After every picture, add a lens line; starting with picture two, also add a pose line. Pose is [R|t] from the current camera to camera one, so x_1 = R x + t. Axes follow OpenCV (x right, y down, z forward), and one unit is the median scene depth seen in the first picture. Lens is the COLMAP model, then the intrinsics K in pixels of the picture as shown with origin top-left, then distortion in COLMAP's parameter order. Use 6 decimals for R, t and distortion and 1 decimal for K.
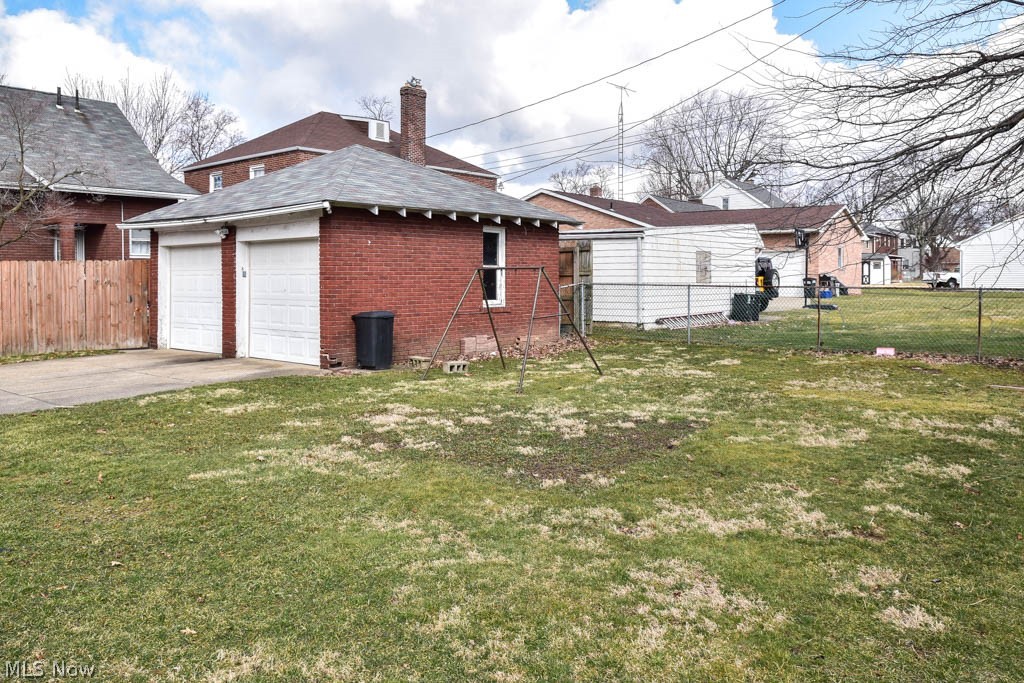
lens RADIAL K [[801.2, 0, 512.0], [0, 801.2, 341.5], [0, 0, 1]] dist [-0.050206, 0.009435]
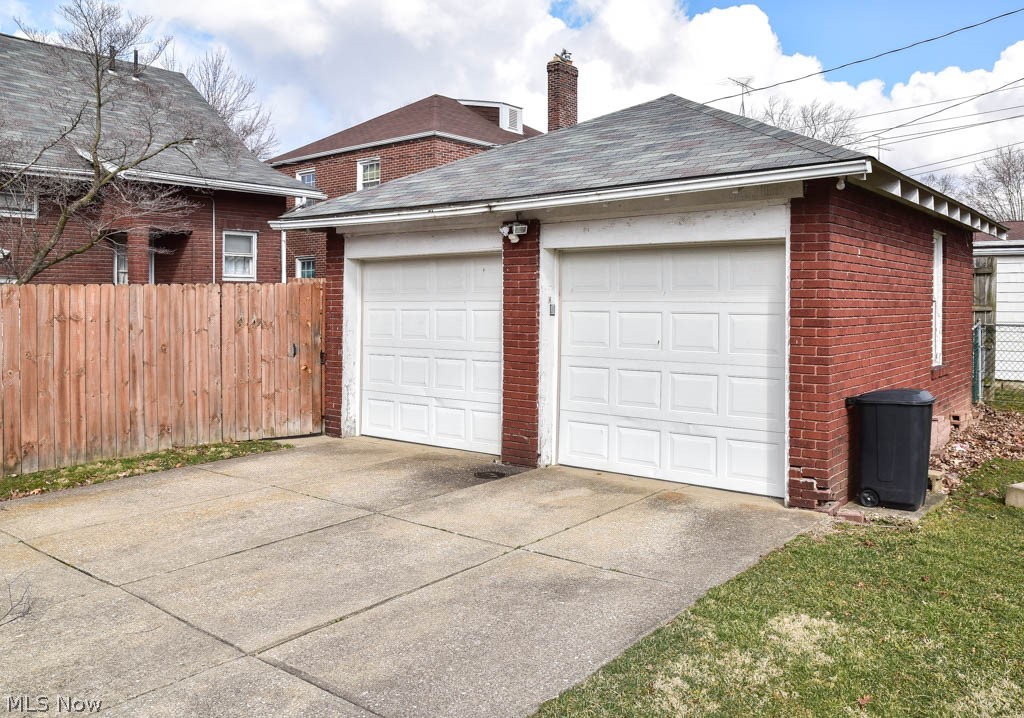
lens RADIAL K [[793.6, 0, 512.0], [0, 793.6, 359.0], [0, 0, 1]] dist [-0.074164, 0.000913]
pose [[0.999645, -0.000325, 0.026626, -0.340518], [0.000562, 0.999960, -0.008873, -0.042502], [-0.026622, 0.008885, 0.999606, 0.423466]]
